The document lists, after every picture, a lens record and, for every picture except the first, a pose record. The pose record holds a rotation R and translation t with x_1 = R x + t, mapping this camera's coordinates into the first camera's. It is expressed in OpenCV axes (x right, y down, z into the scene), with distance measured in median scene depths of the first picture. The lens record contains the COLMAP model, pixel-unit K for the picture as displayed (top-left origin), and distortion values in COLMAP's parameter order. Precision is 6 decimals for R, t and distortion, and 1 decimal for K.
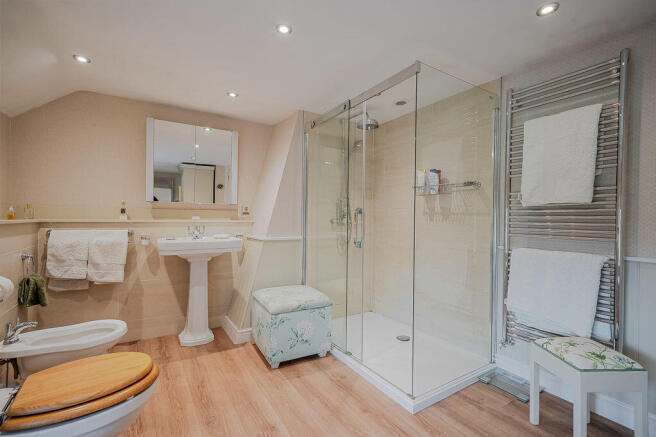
lens RADIAL K [[300.1, 0, 329.9], [0, 300.1, 218.5], [0, 0, 1]] dist [-0.002492, -0.000170]
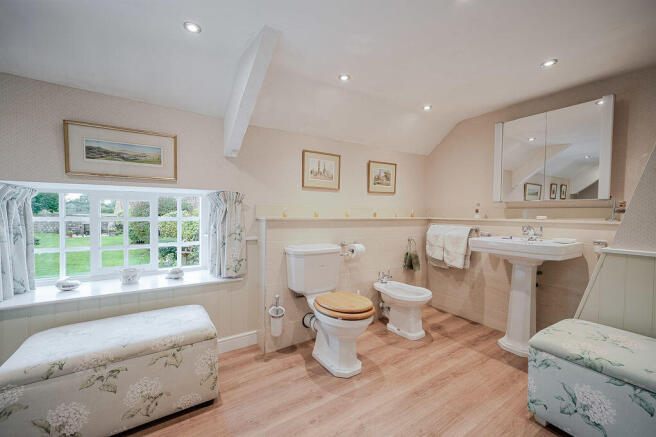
lens RADIAL K [[283.2, 0, 328.9], [0, 283.2, 219.5], [0, 0, 1]] dist [0.000736, 0.000209]
pose [[-0.009826, 0.014571, -0.999846, 0.488527], [-0.009144, 0.999851, 0.014661, -0.003090], [0.999910, 0.009286, -0.009691, 0.471519]]
